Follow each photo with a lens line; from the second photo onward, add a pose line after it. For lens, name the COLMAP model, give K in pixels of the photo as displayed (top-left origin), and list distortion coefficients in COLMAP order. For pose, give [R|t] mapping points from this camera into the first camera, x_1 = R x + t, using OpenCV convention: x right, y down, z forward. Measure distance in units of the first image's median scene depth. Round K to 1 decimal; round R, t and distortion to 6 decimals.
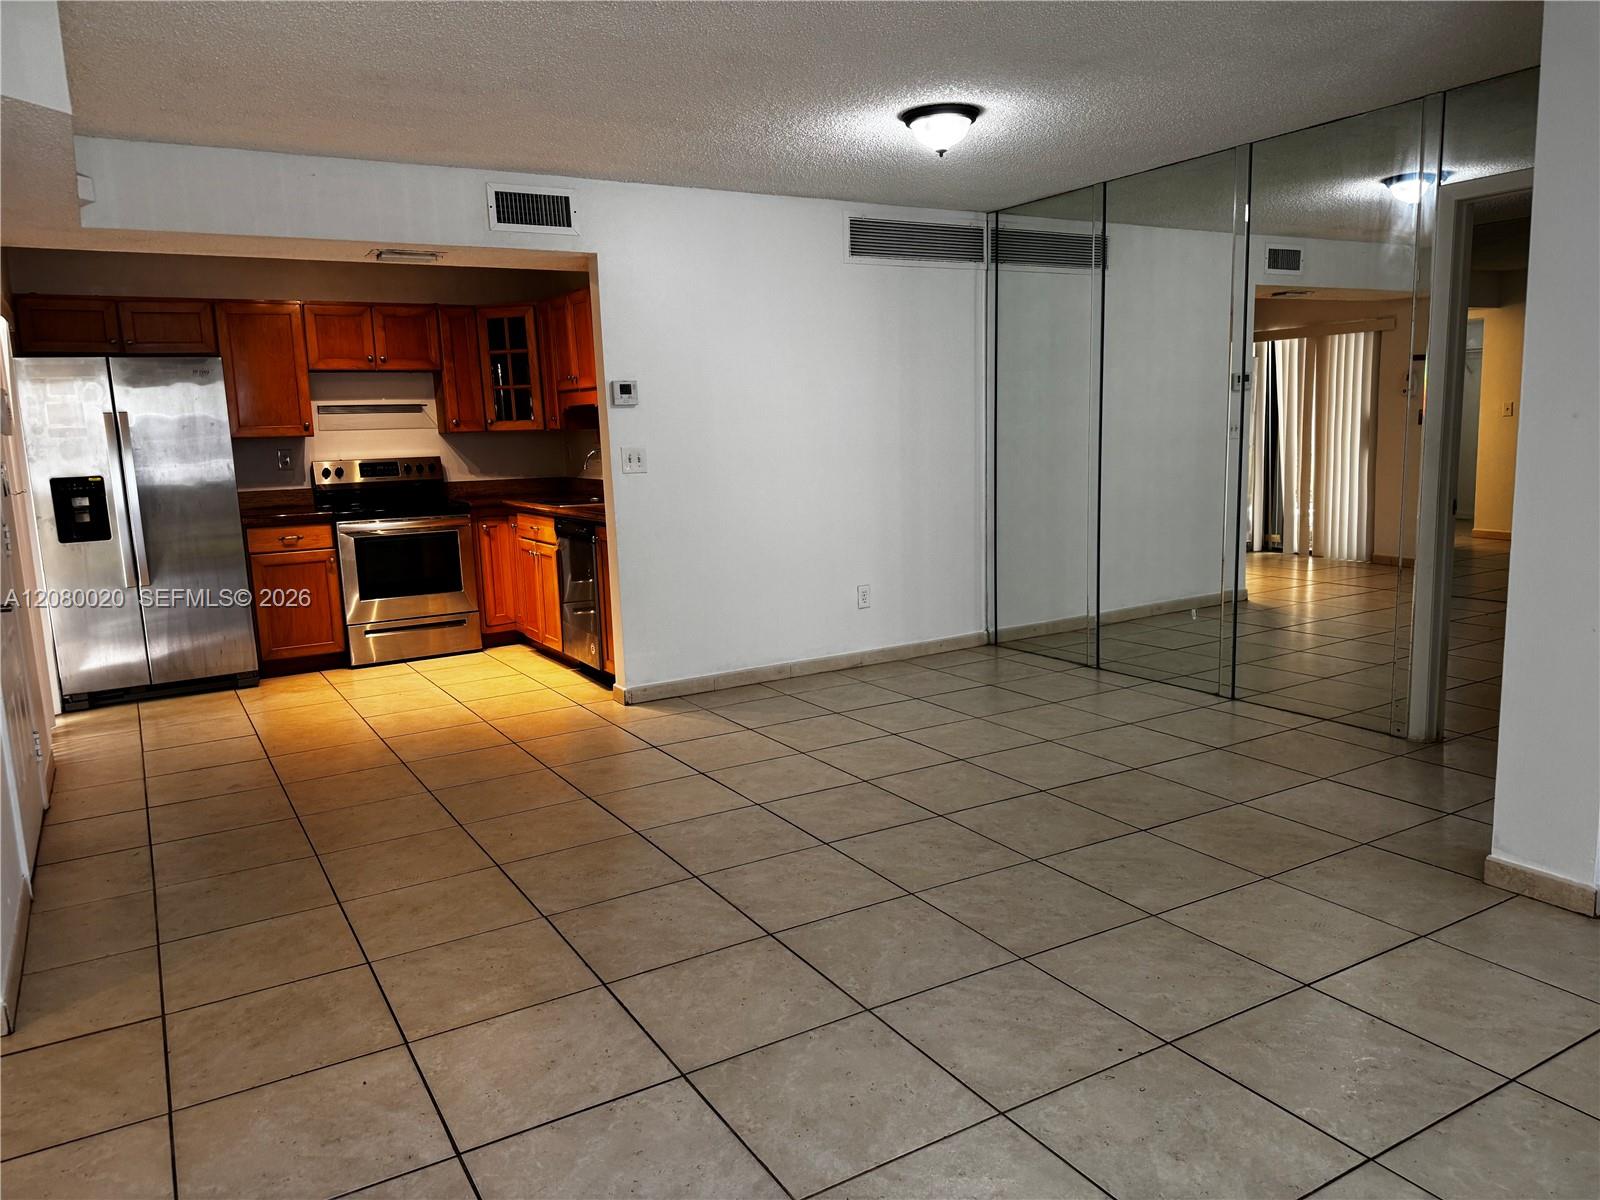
lens RADIAL K [[1143.6, 0, 797.8], [0, 1143.6, 593.2], [0, 0, 1]] dist [0.014018, -0.011598]
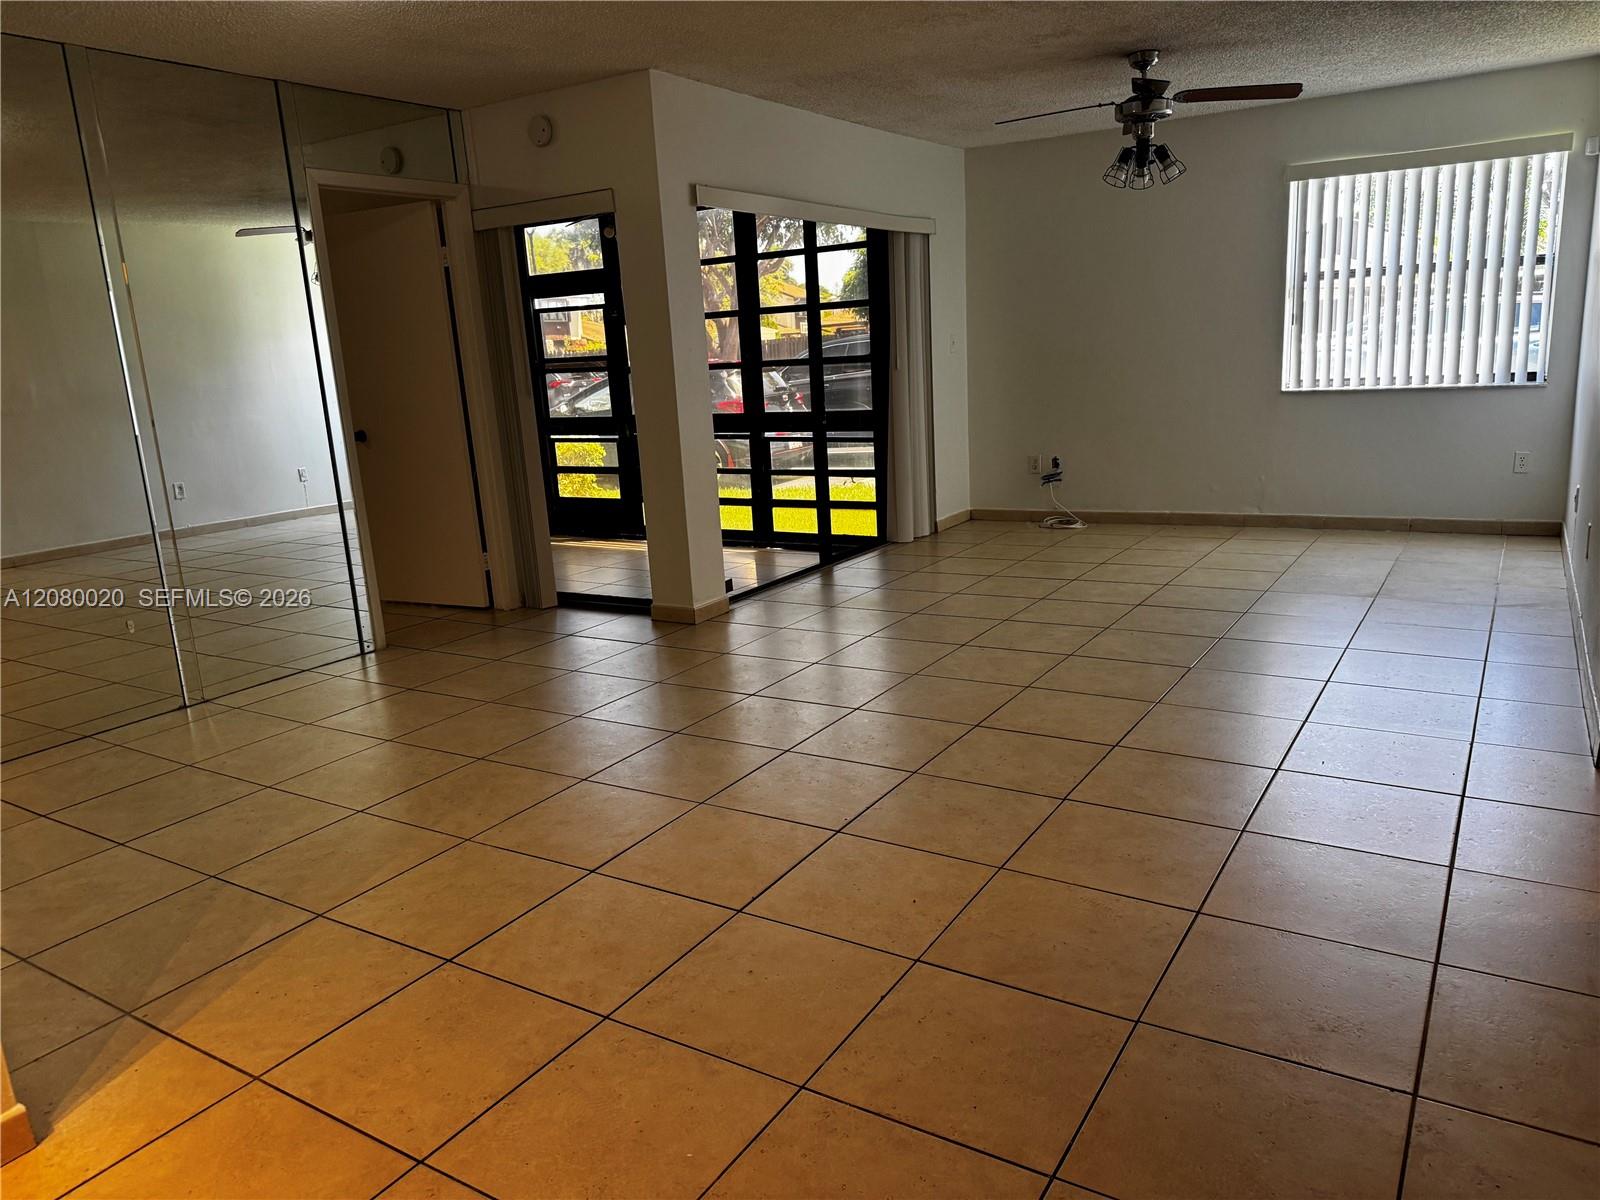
lens RADIAL K [[1109.3, 0, 806.8], [0, 1109.3, 610.1], [0, 0, 1]] dist [0.037820, -0.100763]
pose [[-0.456933, -0.152554, 0.876322, -0.765509], [0.203464, 0.941138, 0.269928, -0.149662], [-0.865919, 0.301639, -0.398998, 1.238009]]
